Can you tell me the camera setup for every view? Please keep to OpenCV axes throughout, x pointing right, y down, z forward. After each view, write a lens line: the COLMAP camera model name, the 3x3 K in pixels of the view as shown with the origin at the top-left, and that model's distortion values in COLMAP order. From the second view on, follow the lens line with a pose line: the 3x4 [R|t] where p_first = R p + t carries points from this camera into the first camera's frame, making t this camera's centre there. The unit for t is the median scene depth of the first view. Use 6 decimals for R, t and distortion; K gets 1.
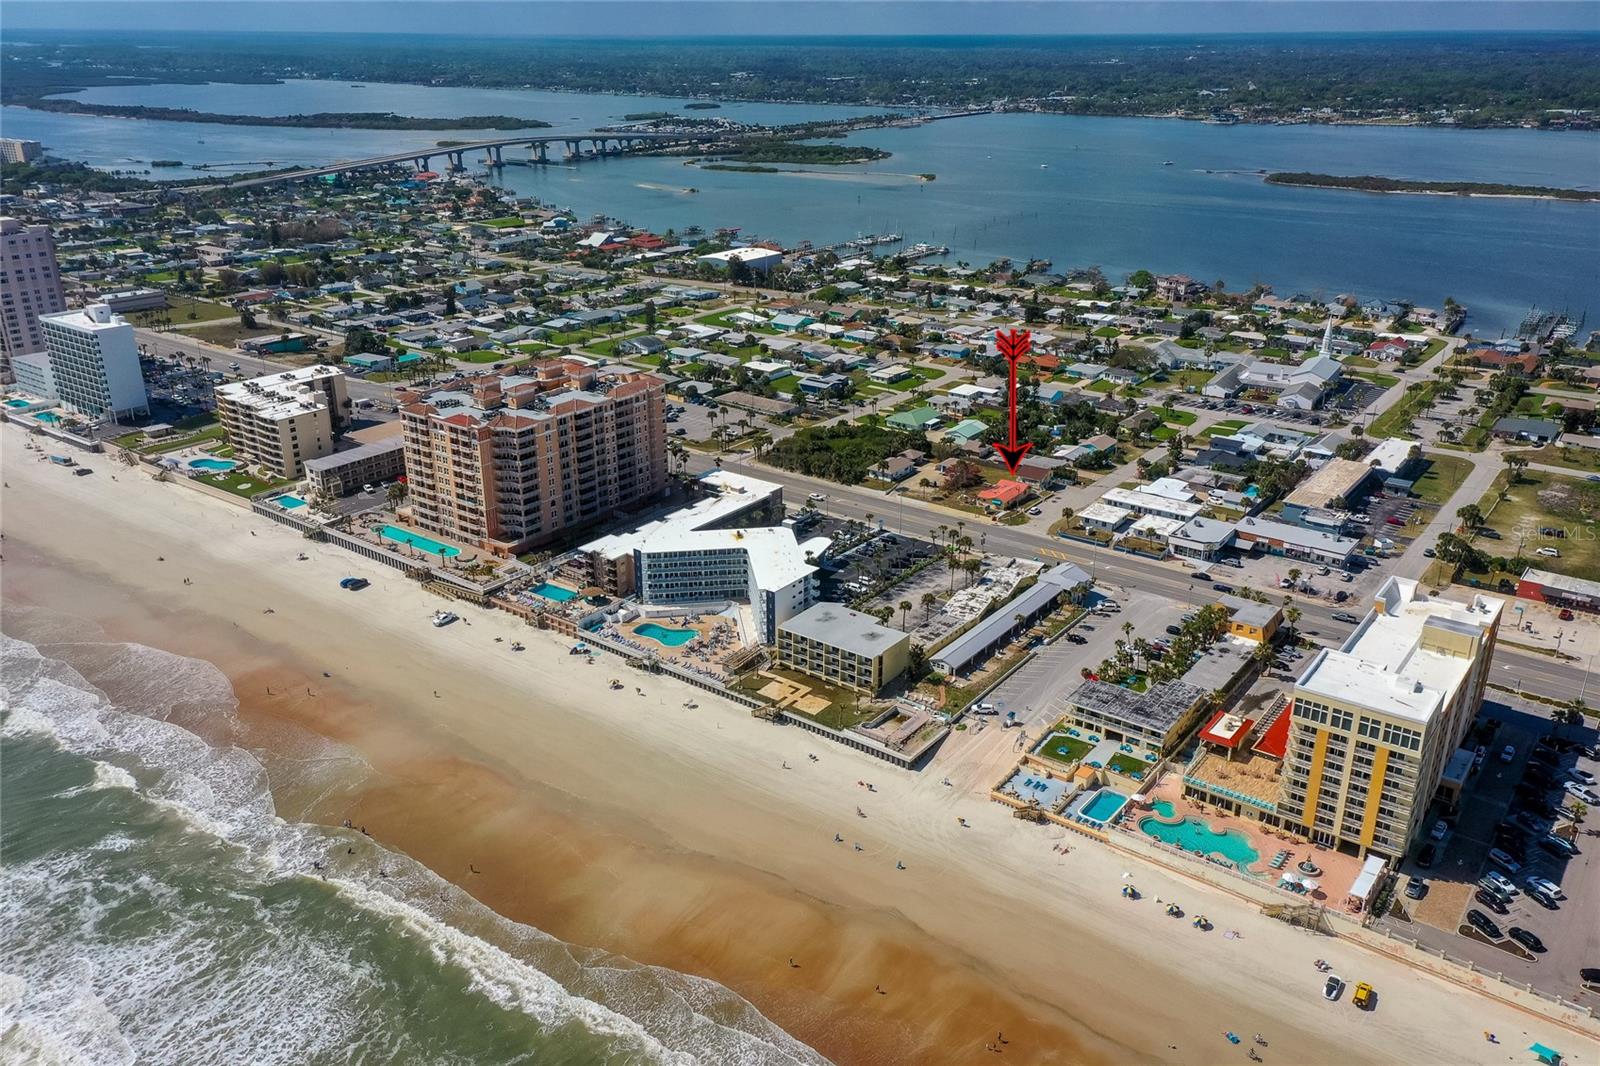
lens RADIAL K [[1273.4, 0, 797.1], [0, 1273.4, 543.0], [0, 0, 1]] dist [0.027411, 0.022680]
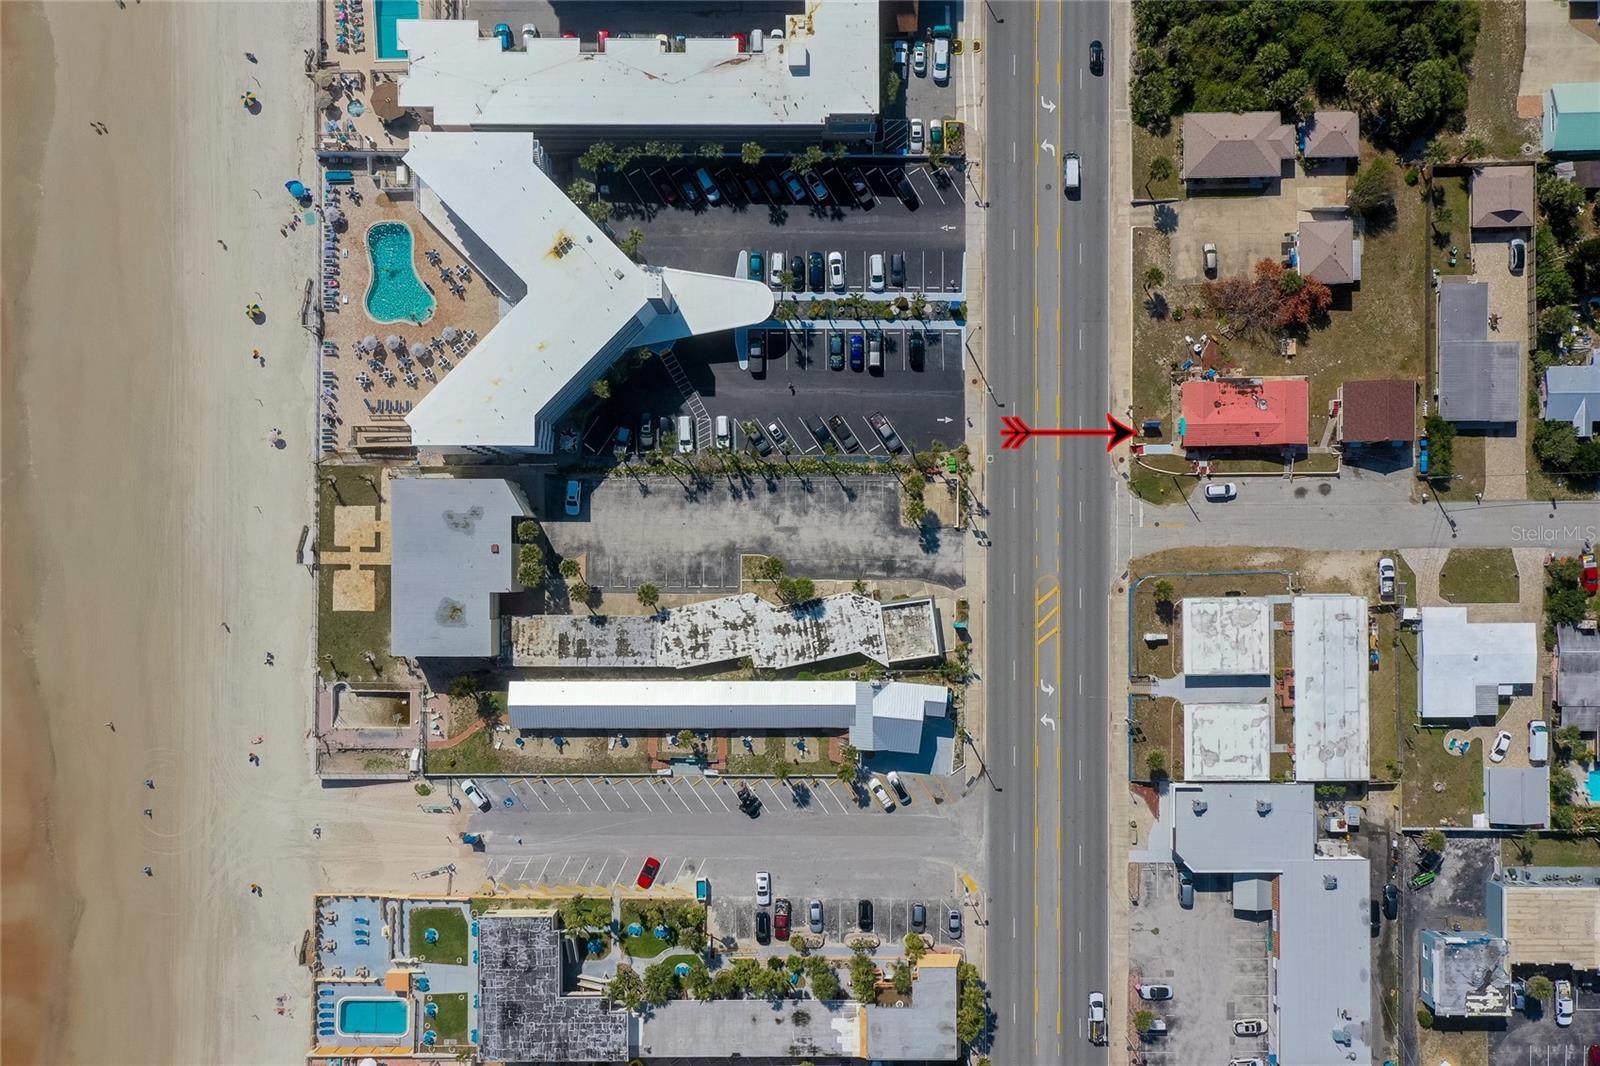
lens RADIAL K [[1273.4, 0, 844.7], [0, 1273.4, 584.7], [0, 0, 1]] dist [0.027411, 0.022680]
pose [[0.599907, 0.800067, 0.002174, 0.145814], [-0.296540, 0.219827, 0.929376, -0.526705], [0.743085, -0.558184, 0.369127, 0.793489]]
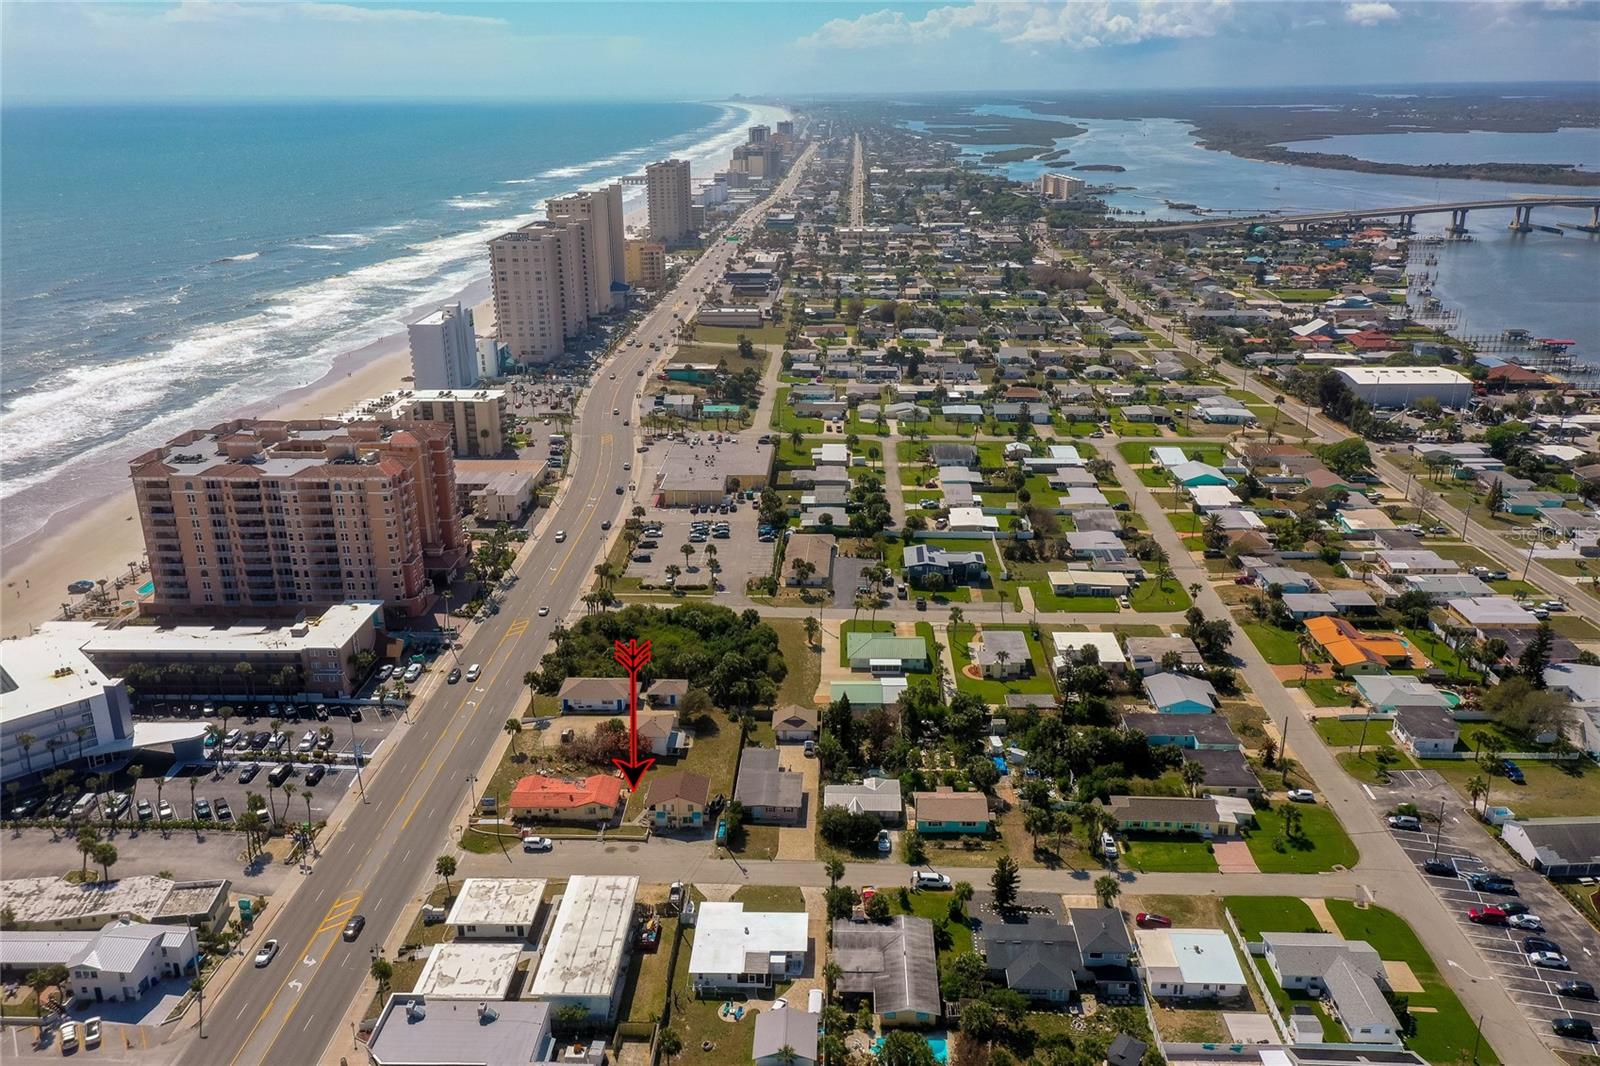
lens RADIAL K [[1273.4, 0, 796.7], [0, 1273.4, 533.7], [0, 0, 1]] dist [0.027411, 0.022680]
pose [[0.566932, 0.266486, -0.779470, 0.768116], [-0.298727, 0.948328, 0.106941, -0.293511], [0.767691, 0.172221, 0.617244, 0.838640]]
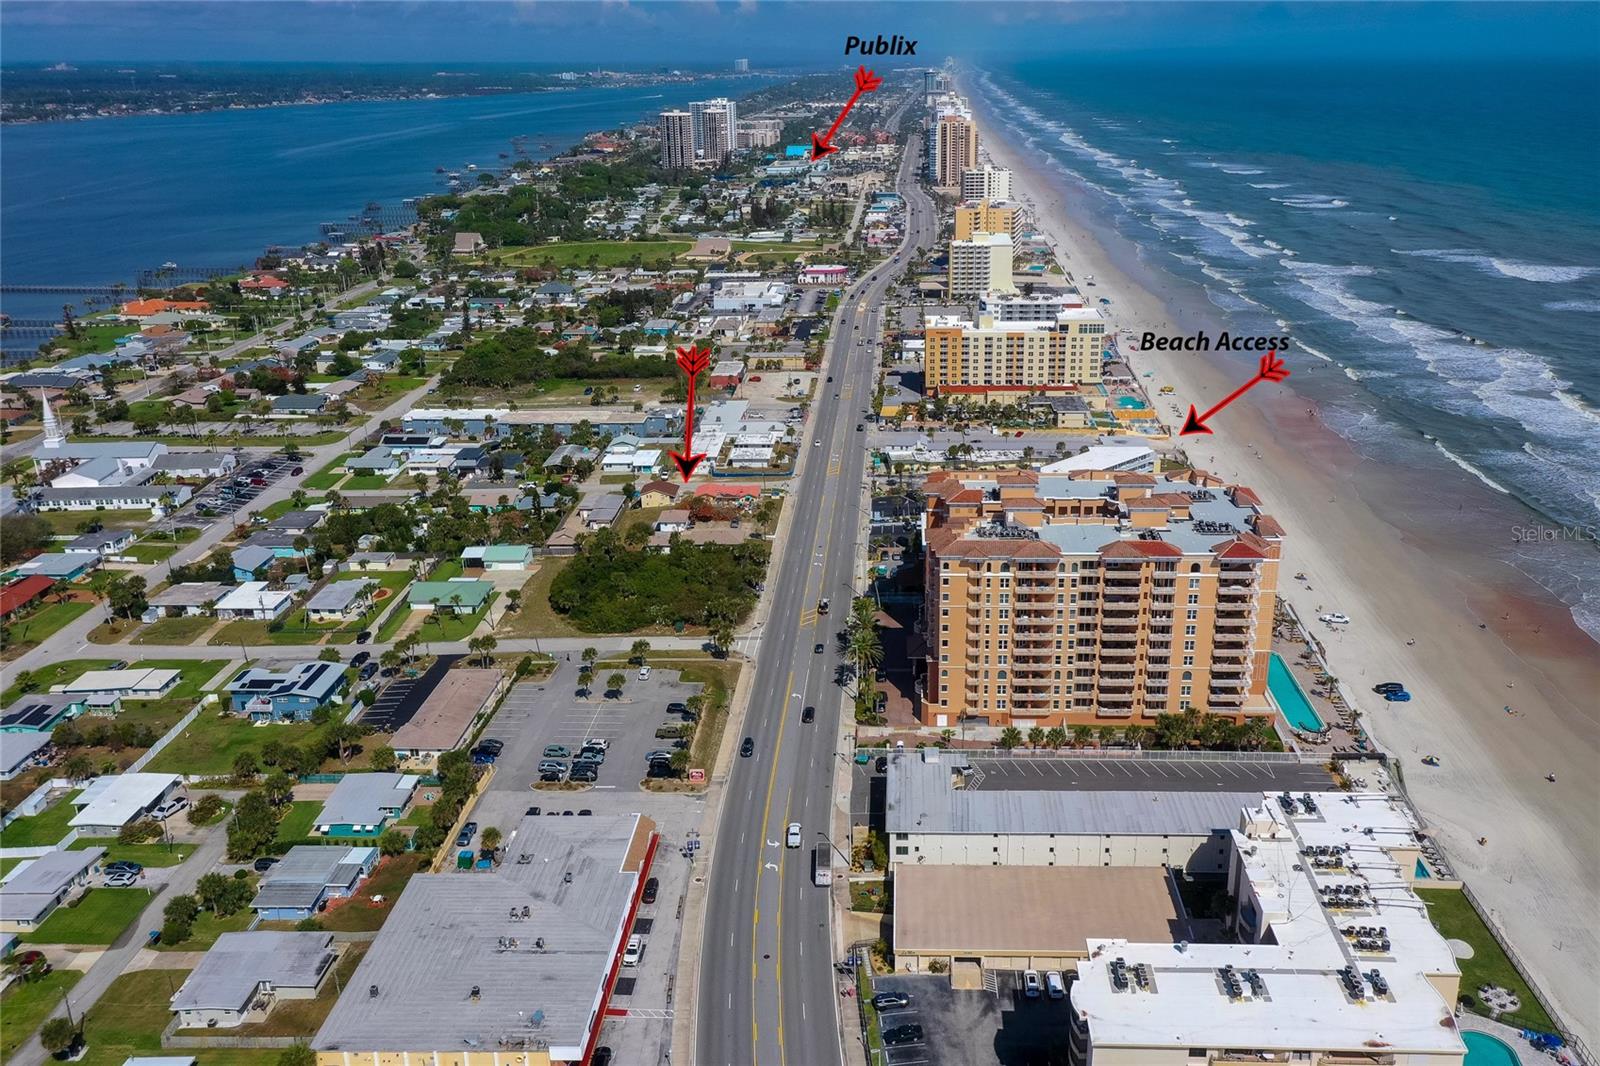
lens RADIAL K [[1273.4, 0, 806.5], [0, 1273.4, 523.3], [0, 0, 1]] dist [0.027411, 0.022680]
pose [[-0.544737, -0.288542, 0.787404, -0.746552], [0.313537, 0.800772, 0.510351, -0.582616], [-0.777789, 0.524888, -0.345742, 1.548072]]
